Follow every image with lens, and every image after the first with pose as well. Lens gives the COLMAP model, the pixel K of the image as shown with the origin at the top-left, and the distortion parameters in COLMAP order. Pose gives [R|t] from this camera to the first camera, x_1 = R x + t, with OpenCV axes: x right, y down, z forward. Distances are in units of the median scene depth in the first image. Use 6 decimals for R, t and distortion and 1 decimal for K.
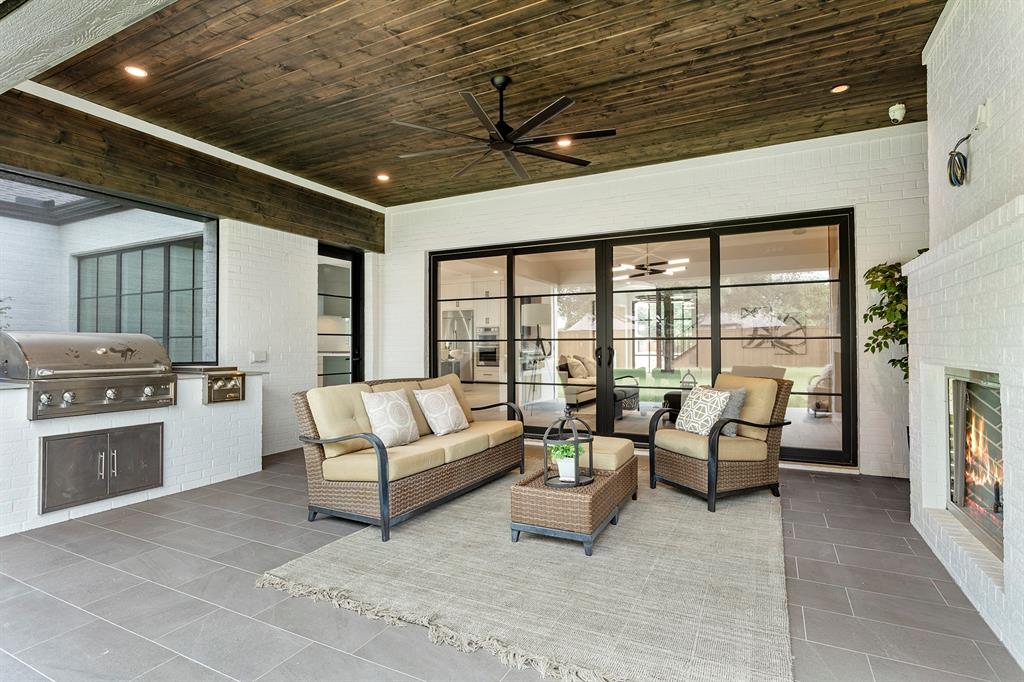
lens RADIAL K [[512.7, 0, 509.1], [0, 512.7, 342.8], [0, 0, 1]] dist [-0.011363, 0.003301]
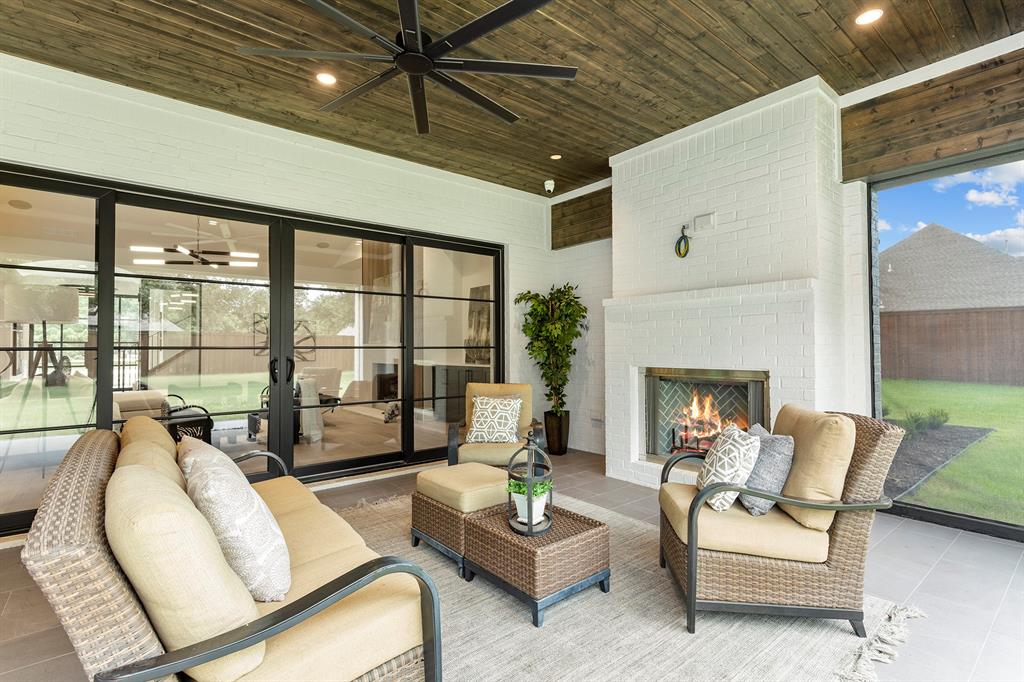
lens RADIAL K [[491.8, 0, 510.0], [0, 491.8, 338.2], [0, 0, 1]] dist [0.001065, 0.001992]
pose [[0.394542, 0.022088, 0.918613, -0.400712], [-0.001078, 0.999721, -0.023575, -0.004274], [-0.918877, 0.008311, 0.394456, 0.457009]]
